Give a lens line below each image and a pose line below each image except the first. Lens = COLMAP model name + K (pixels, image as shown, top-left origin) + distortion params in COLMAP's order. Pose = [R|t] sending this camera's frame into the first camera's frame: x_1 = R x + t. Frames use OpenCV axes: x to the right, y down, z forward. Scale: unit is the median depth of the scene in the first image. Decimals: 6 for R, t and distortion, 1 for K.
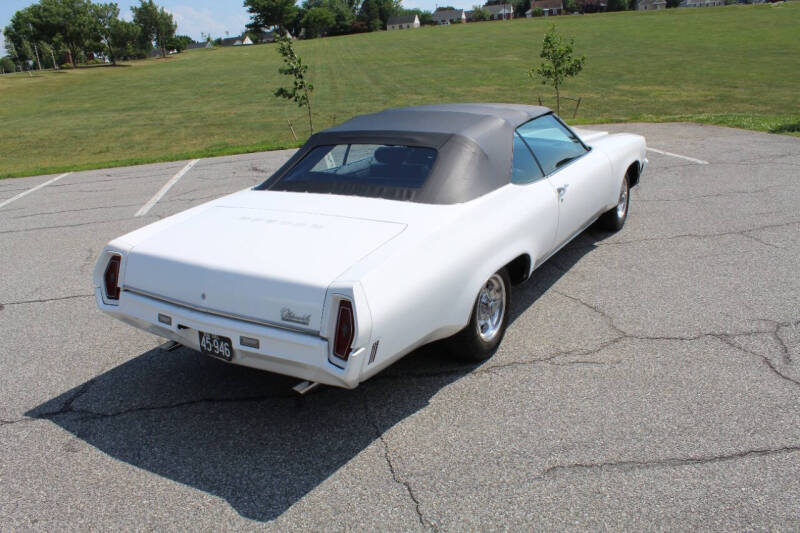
lens RADIAL K [[654.3, 0, 400.0], [0, 654.3, 266.5], [0, 0, 1]] dist [-0.173018, 0.142270]
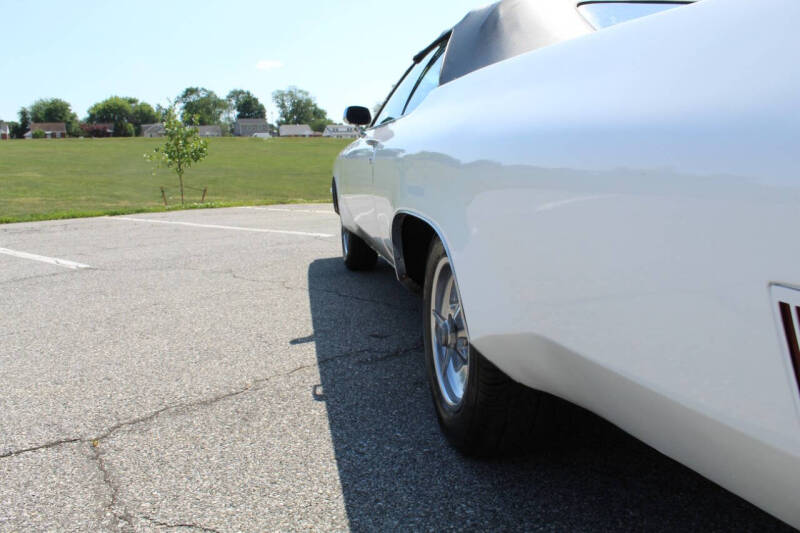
lens RADIAL K [[654.3, 0, 400.0], [0, 654.3, 266.5], [0, 0, 1]] dist [-0.173018, 0.142270]
pose [[0.748104, -0.045092, 0.662047, -0.695779], [0.170304, 0.977319, -0.125877, 0.019434], [-0.641355, 0.206918, 0.738815, 1.123244]]
